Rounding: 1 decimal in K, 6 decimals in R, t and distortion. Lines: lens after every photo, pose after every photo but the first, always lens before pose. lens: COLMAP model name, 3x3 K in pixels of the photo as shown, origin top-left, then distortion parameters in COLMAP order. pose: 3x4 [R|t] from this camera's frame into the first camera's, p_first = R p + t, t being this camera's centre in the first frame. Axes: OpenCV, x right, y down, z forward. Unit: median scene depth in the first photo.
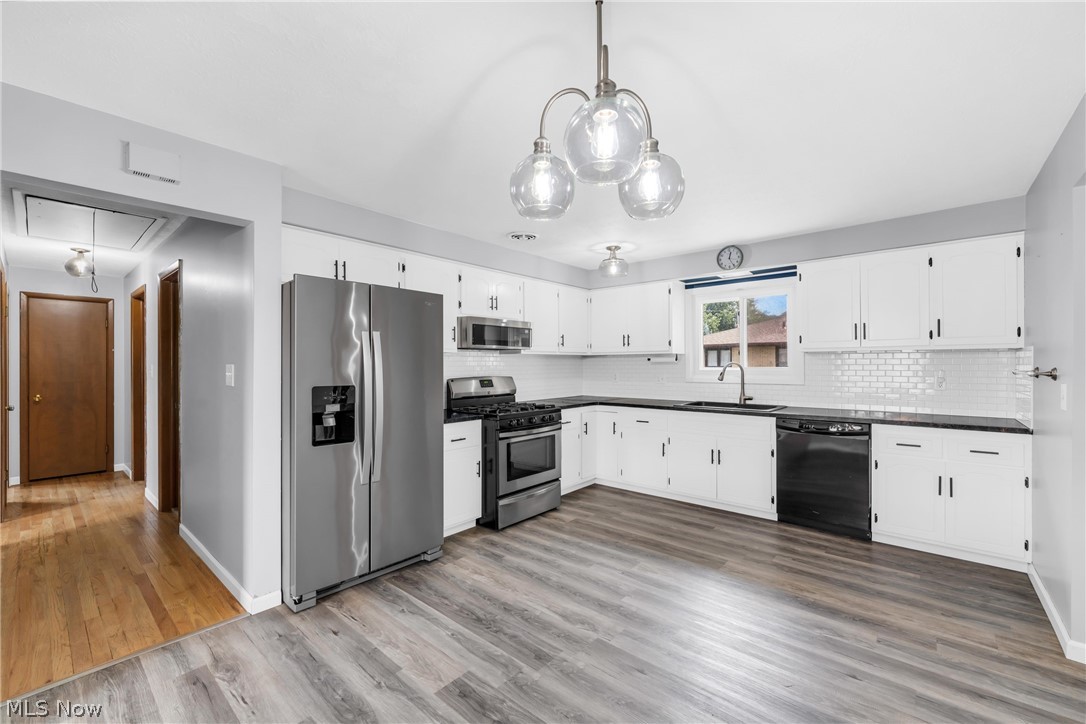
lens RADIAL K [[444.4, 0, 539.9], [0, 444.4, 365.5], [0, 0, 1]] dist [0.015214, -0.000001]
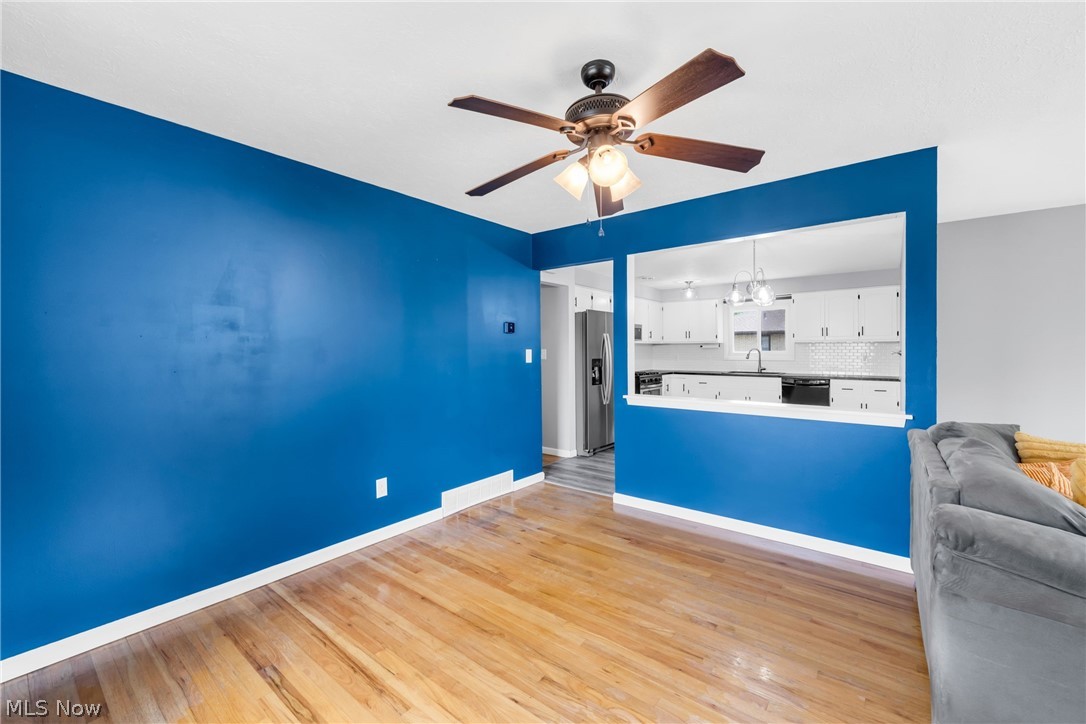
lens RADIAL K [[459.0, 0, 542.1], [0, 459.0, 356.4], [0, 0, 1]] dist [0.016942, -0.000062]
pose [[0.997256, -0.000246, 0.074035, -0.538797], [-0.000379, 0.999964, 0.008421, 0.010653], [-0.074034, -0.008426, 0.997220, -0.744435]]
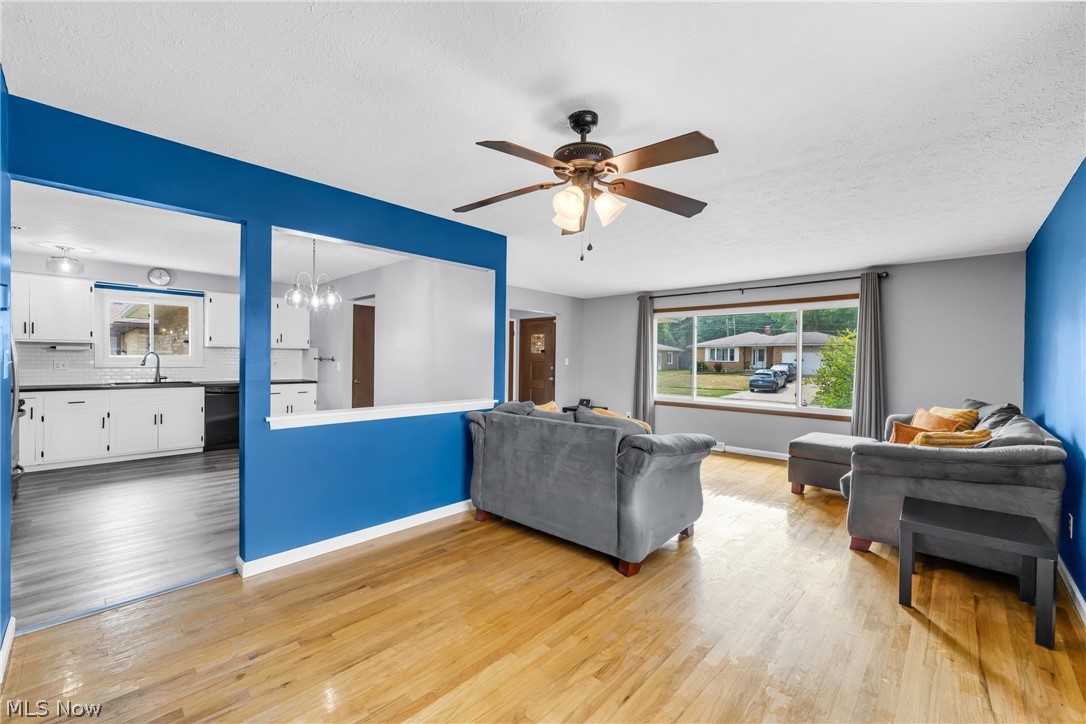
lens RADIAL K [[442.0, 0, 563.4], [0, 442.0, 352.6], [0, 0, 1]] dist [-0.001987, -0.000107]
pose [[-0.022006, 0.017357, 0.999607, -0.972943], [-0.006236, 0.999827, -0.017498, 0.011450], [-0.999738, -0.006619, -0.021894, -0.226111]]
